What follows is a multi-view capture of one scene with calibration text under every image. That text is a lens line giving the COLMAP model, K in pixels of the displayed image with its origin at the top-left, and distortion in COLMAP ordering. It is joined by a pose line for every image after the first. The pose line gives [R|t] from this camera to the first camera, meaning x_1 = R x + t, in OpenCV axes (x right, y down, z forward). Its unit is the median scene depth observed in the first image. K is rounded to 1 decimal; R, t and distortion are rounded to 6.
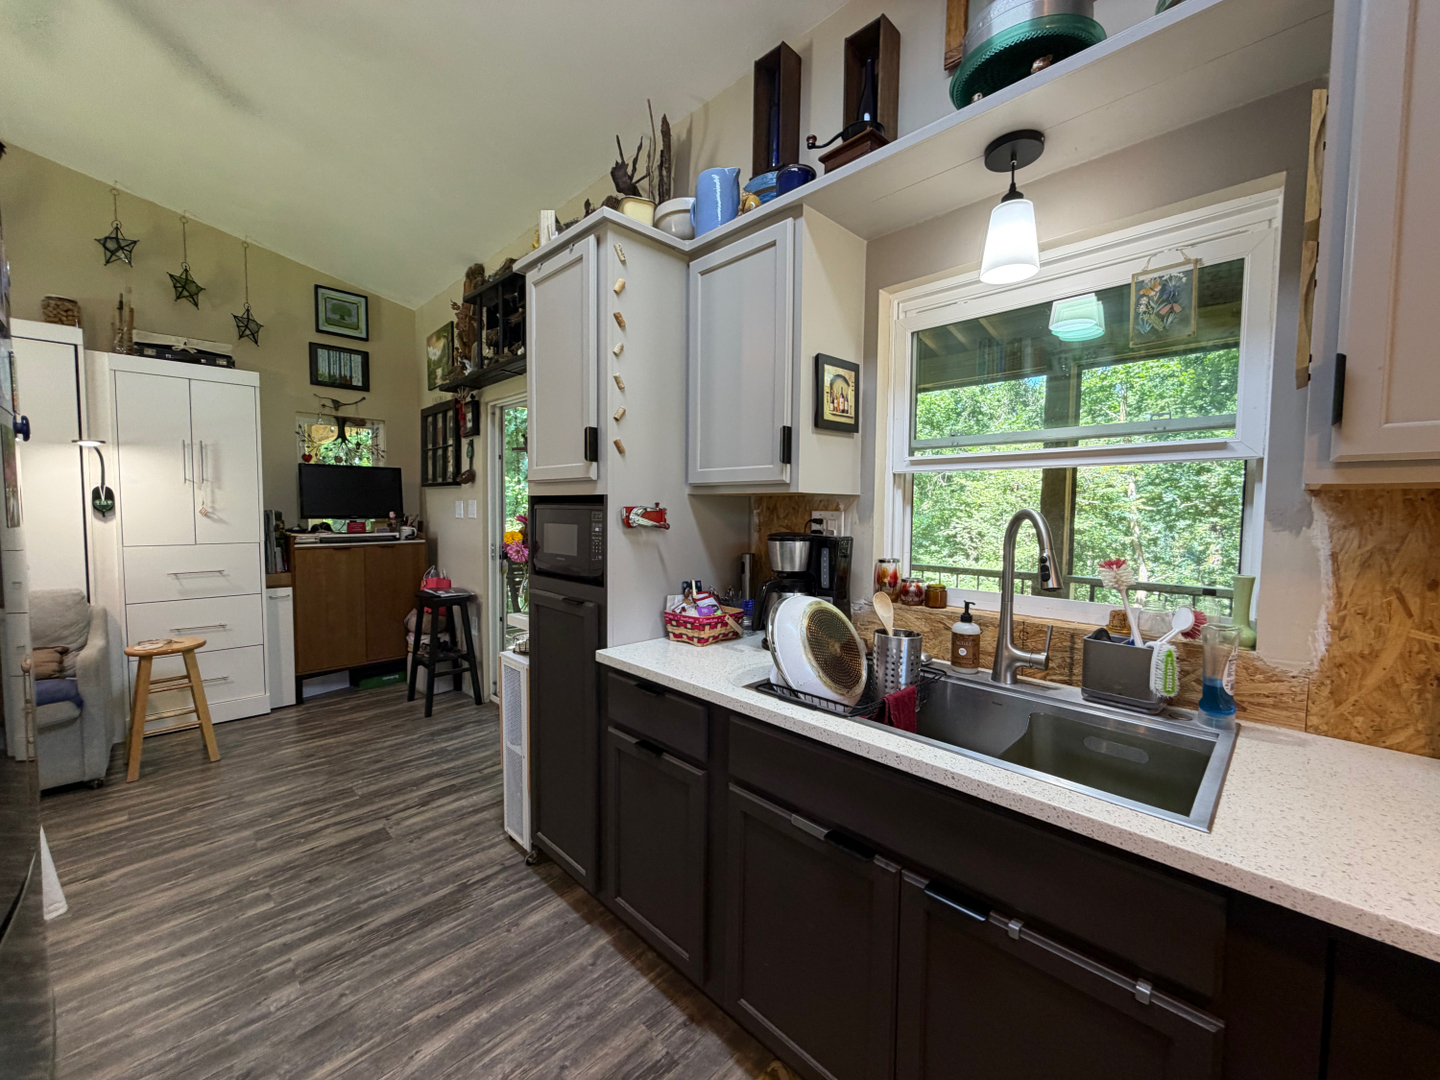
lens RADIAL K [[574.5, 0, 715.0], [0, 574.5, 538.2], [0, 0, 1]] dist [-0.002688, -0.000313]
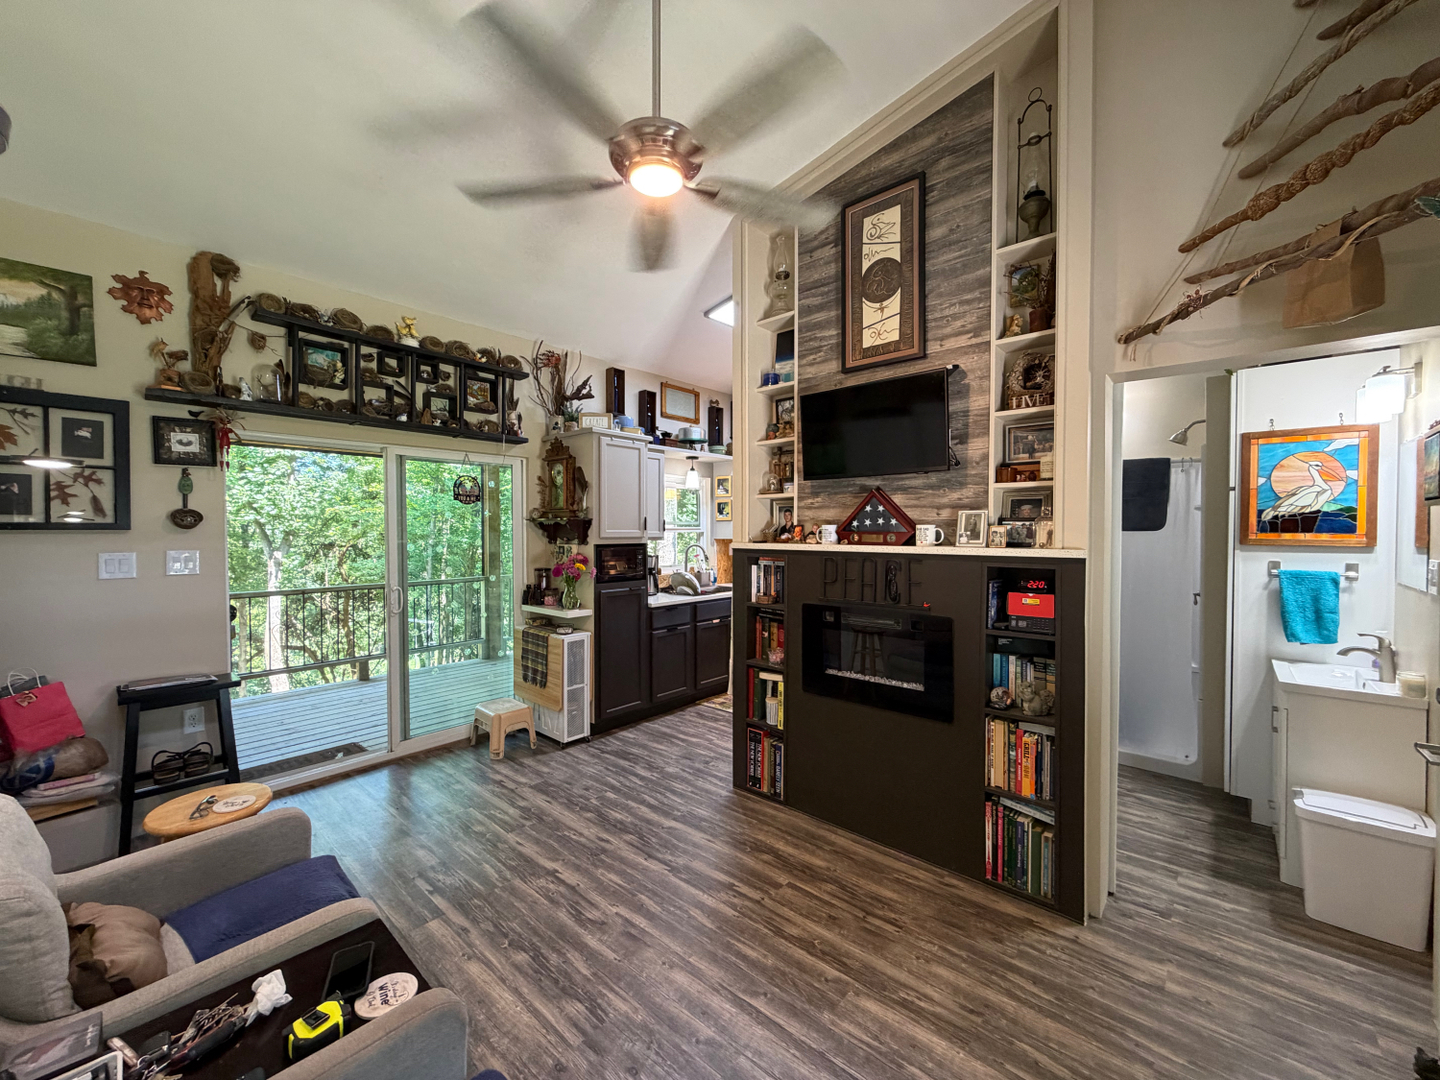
lens RADIAL K [[574.5, 0, 719.1], [0, 574.5, 545.2], [0, 0, 1]] dist [-0.002688, -0.000313]
pose [[-0.067332, -0.030309, 0.997270, -2.518780], [0.060509, 0.997575, 0.034404, -0.123446], [-0.995894, 0.062661, -0.065335, 0.761259]]
